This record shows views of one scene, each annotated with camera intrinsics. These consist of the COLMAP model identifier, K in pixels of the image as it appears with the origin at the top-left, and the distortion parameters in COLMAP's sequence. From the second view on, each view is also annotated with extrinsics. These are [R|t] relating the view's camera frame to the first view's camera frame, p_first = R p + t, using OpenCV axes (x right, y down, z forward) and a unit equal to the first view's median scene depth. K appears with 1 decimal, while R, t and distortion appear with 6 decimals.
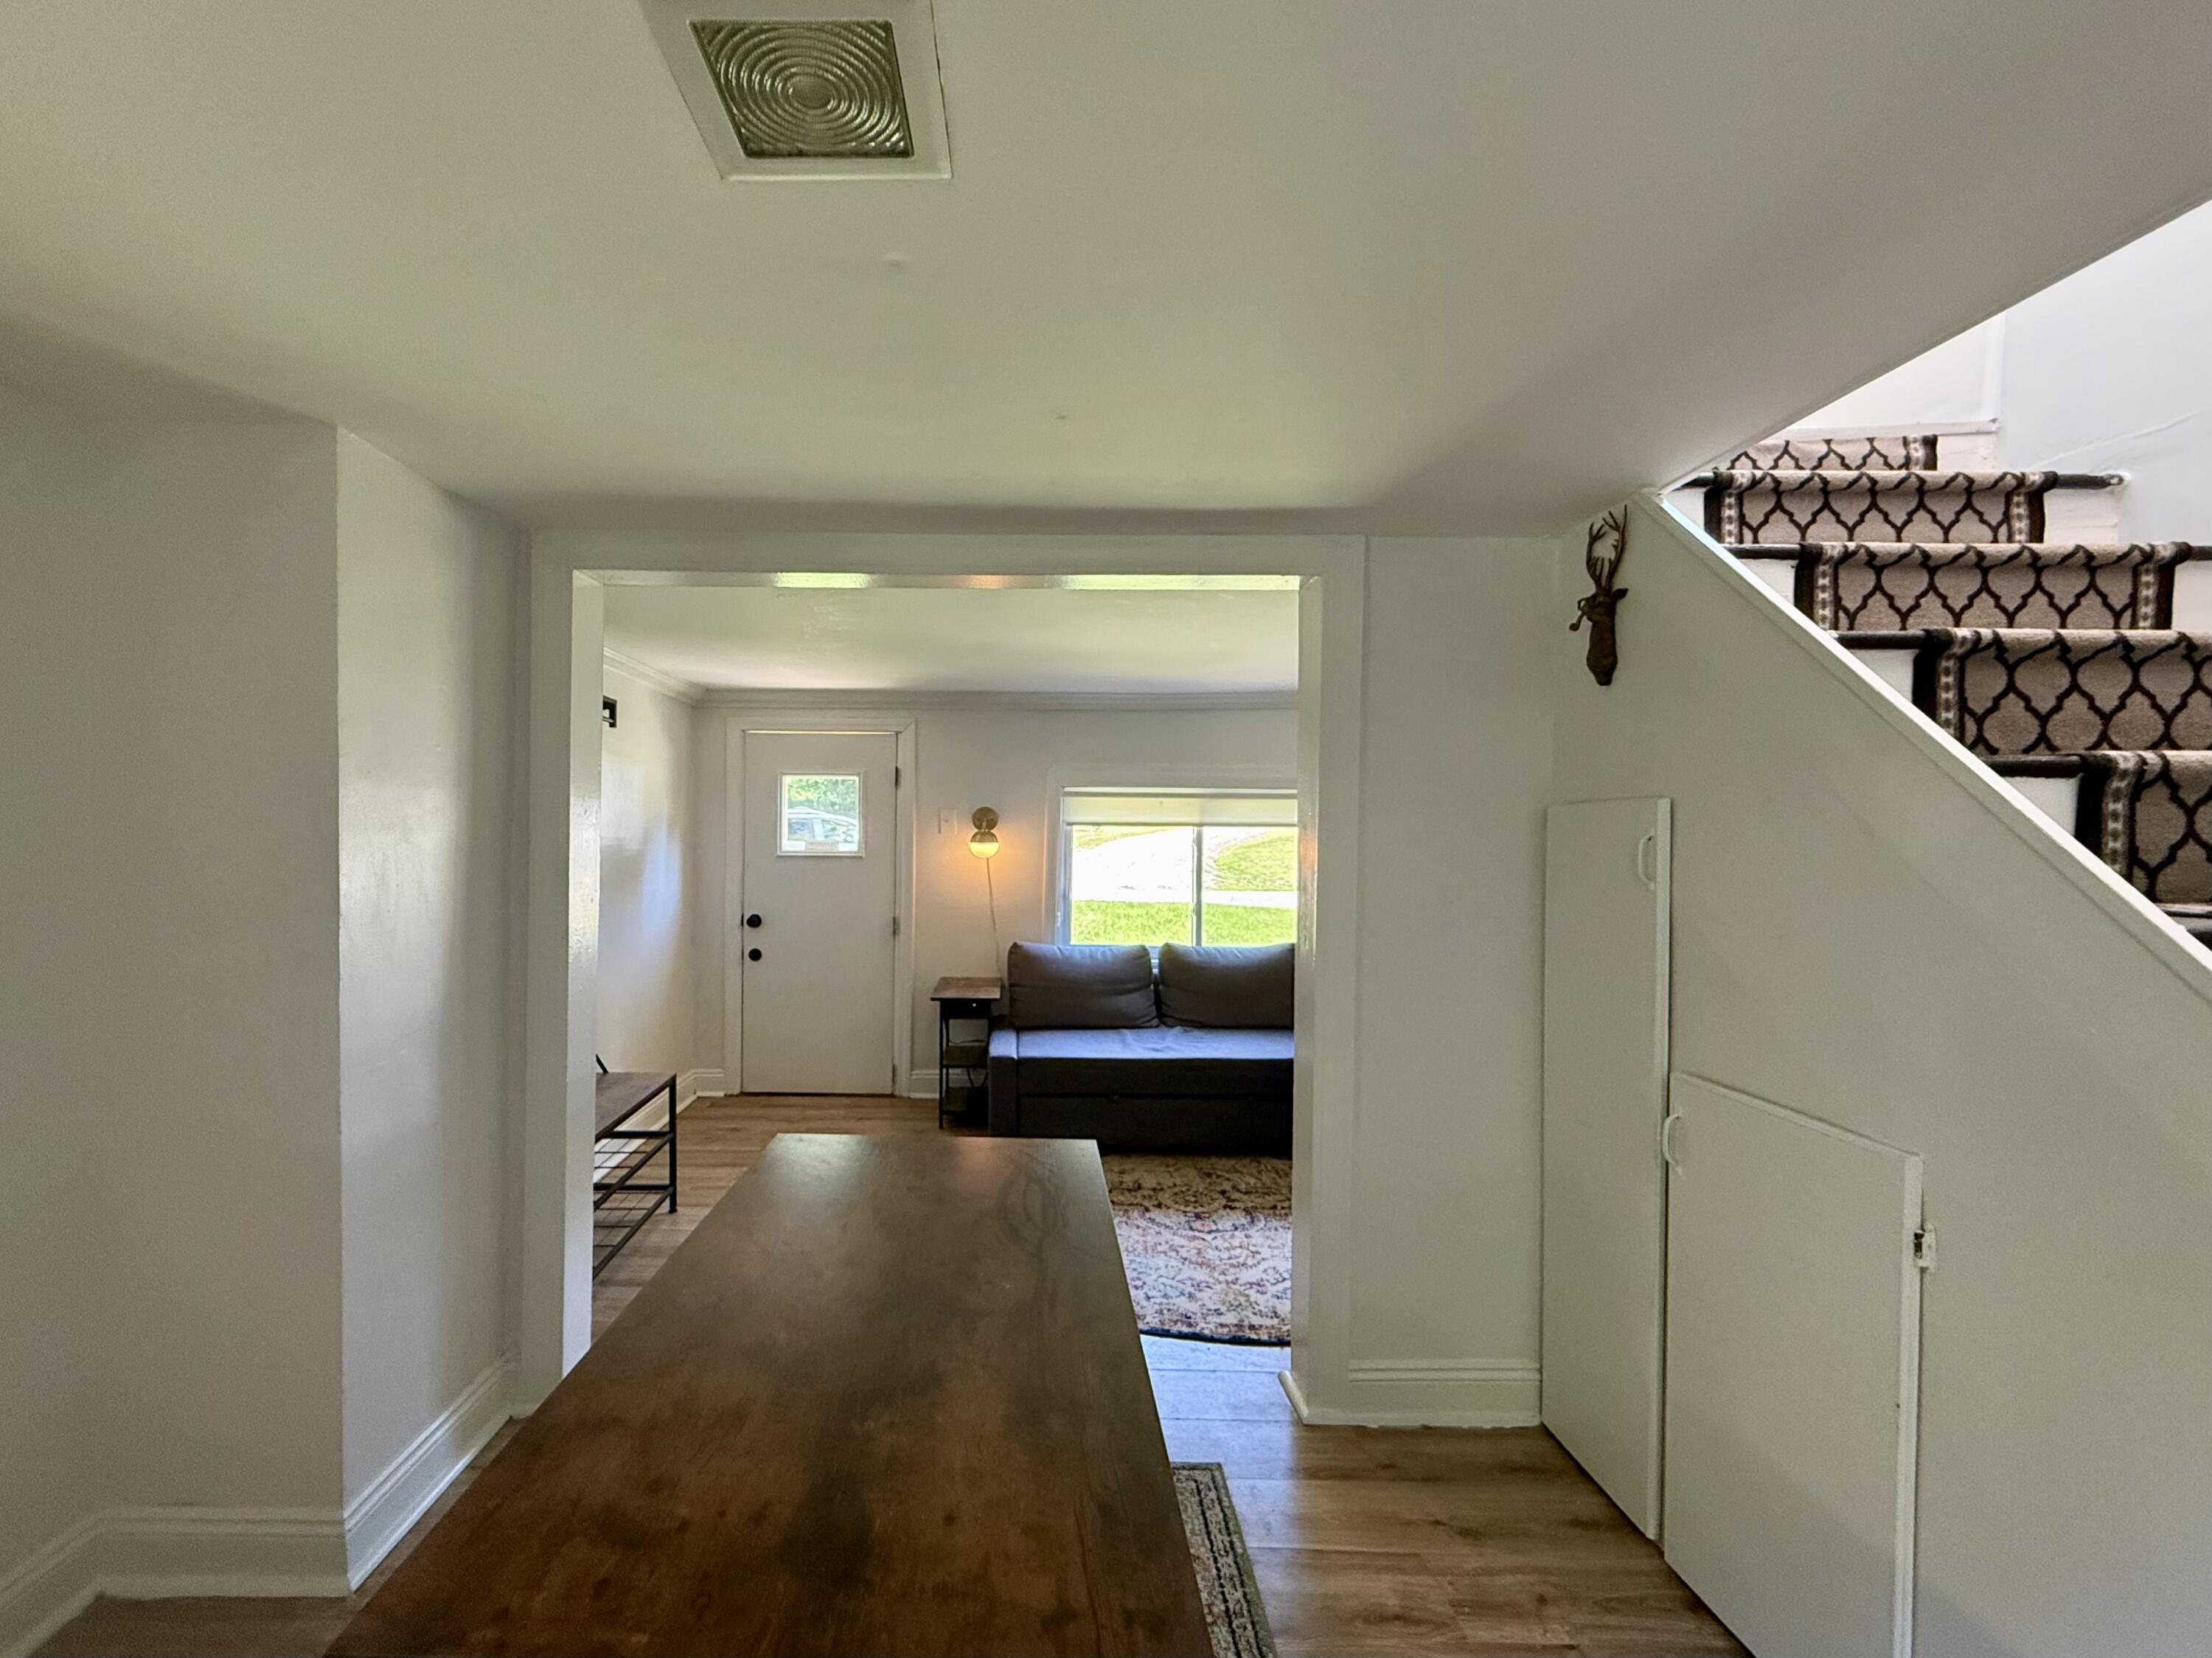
lens RADIAL K [[980.3, 0, 999.3], [0, 980.3, 861.2], [0, 0, 1]] dist [0.001600, -0.001030]
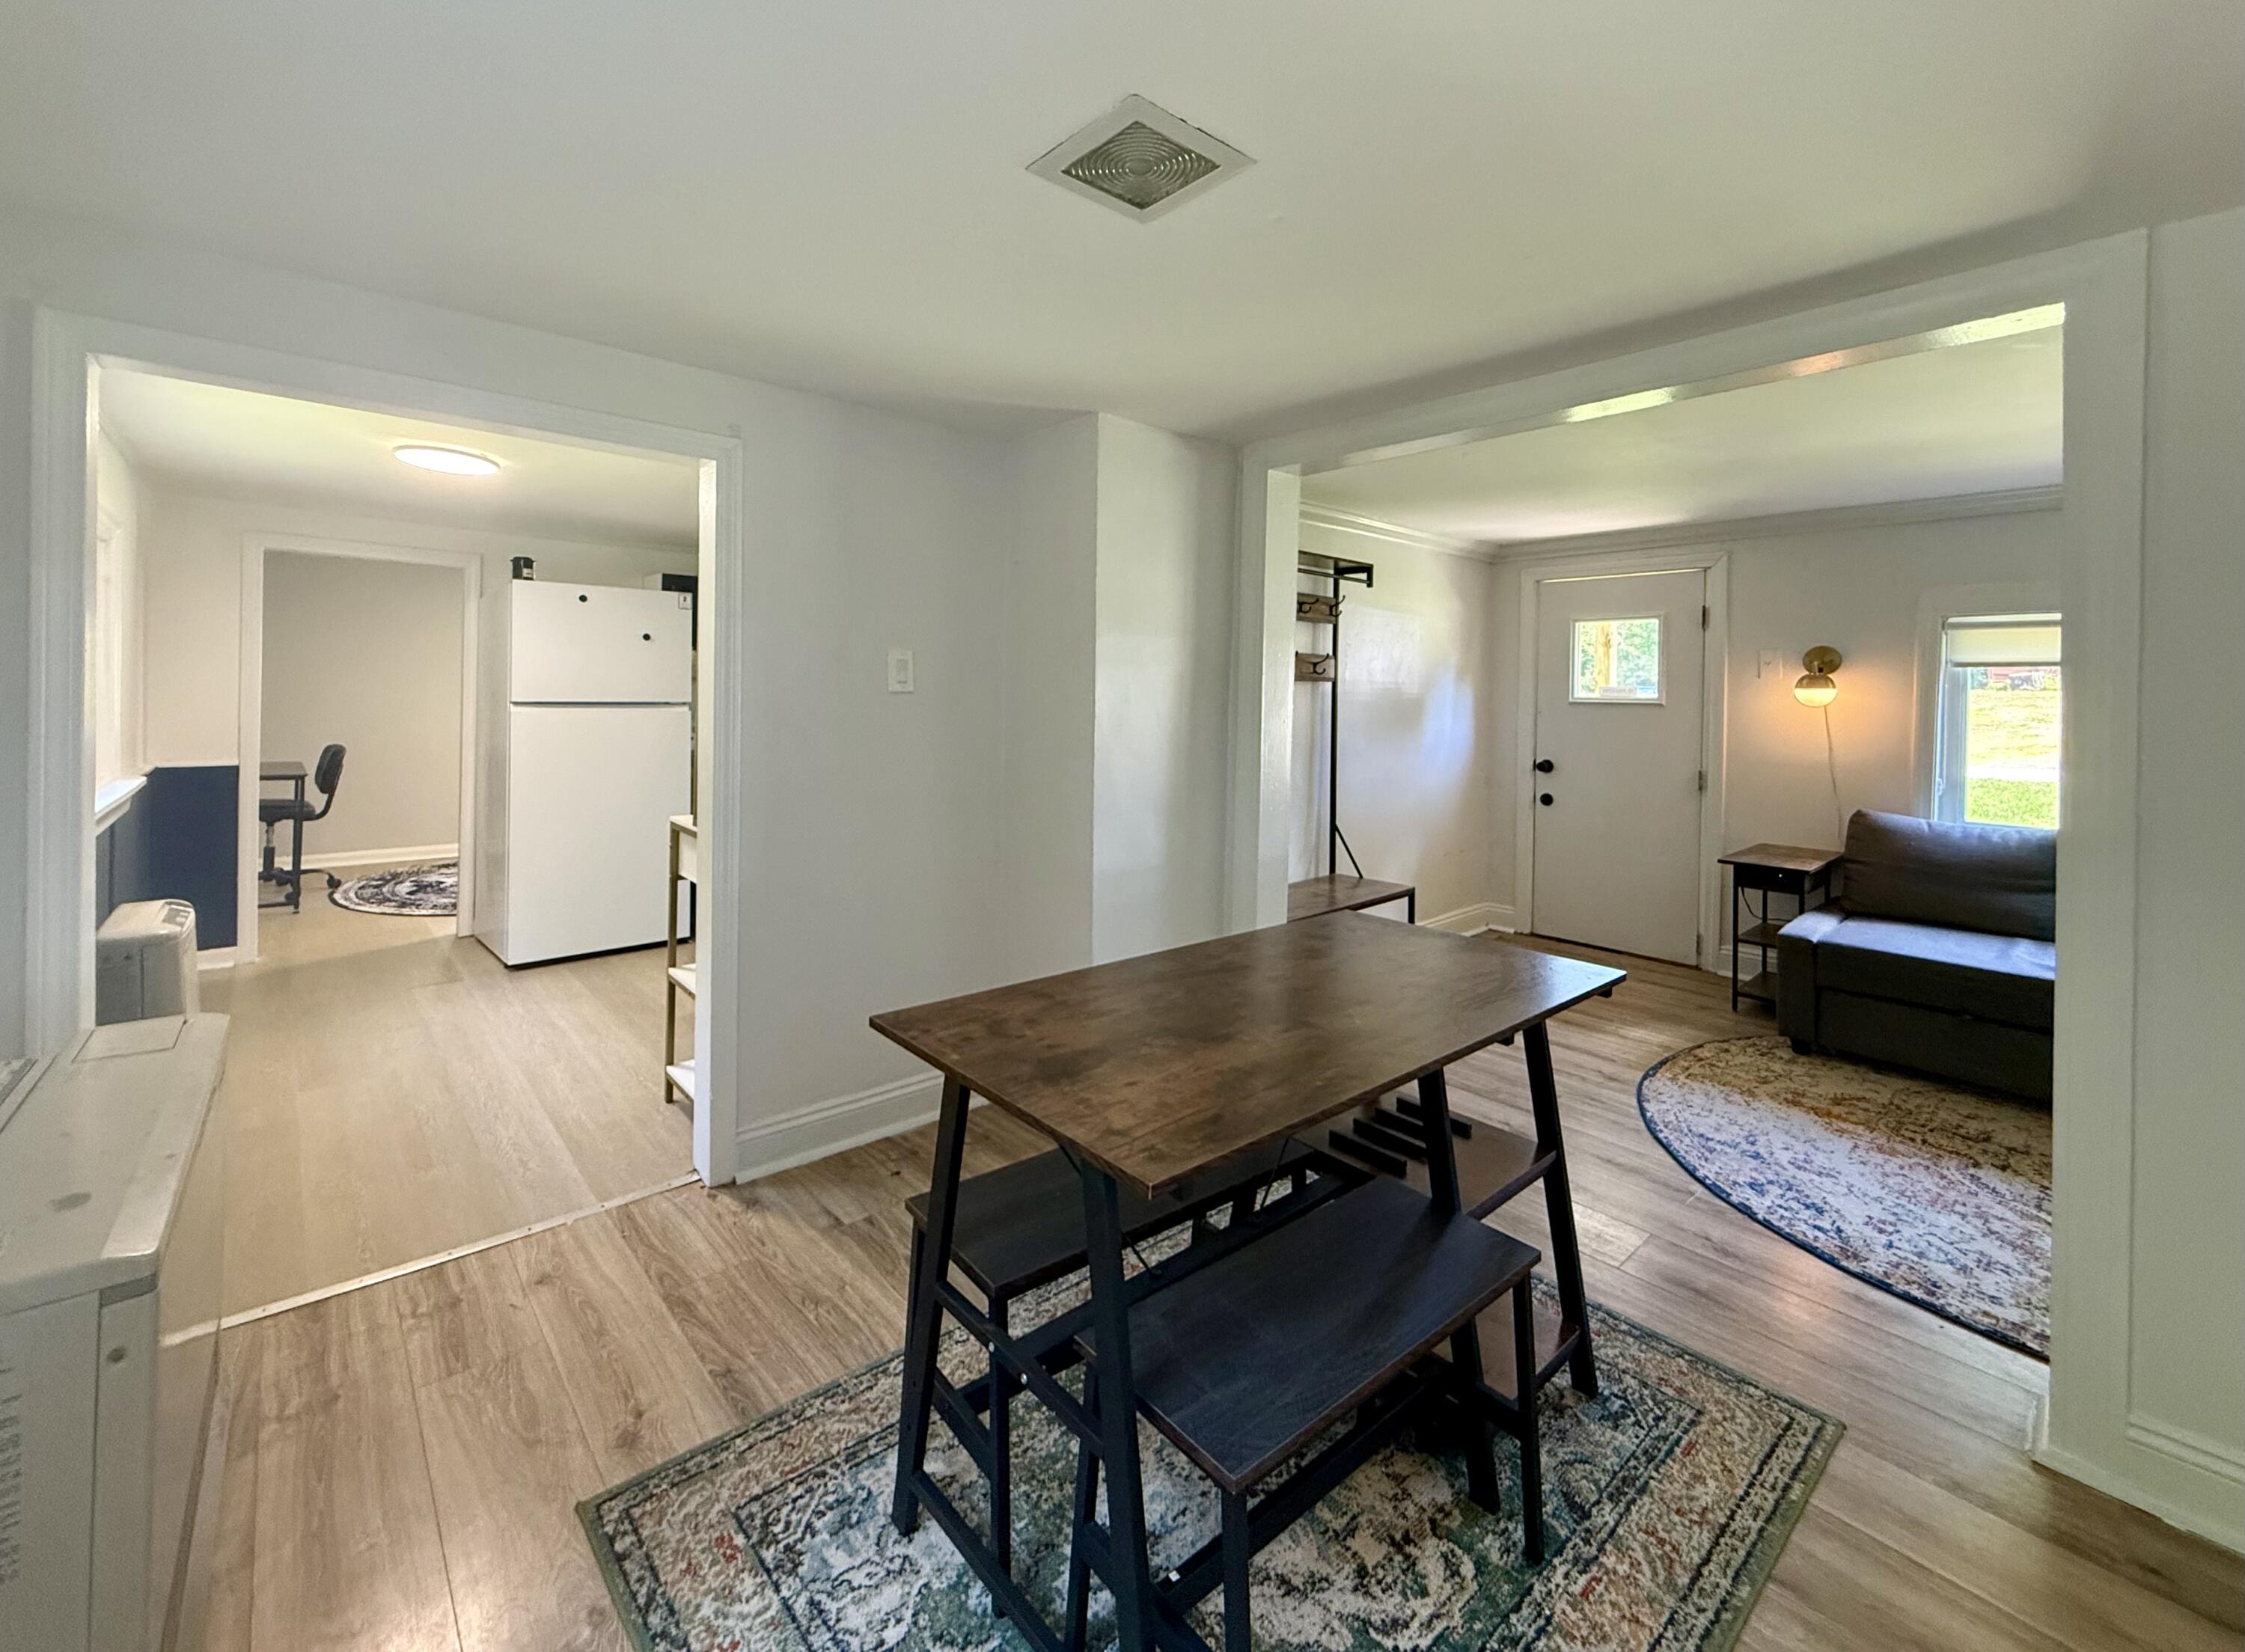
lens RADIAL K [[920.8, 0, 1071.2], [0, 920.8, 696.4], [0, 0, 1]] dist [0.000097, -0.000391]
pose [[0.655707, 0.007915, -0.754974, 0.176540], [-0.027018, 0.999551, -0.012986, 0.016907], [0.754531, 0.028913, 0.655627, -0.003185]]
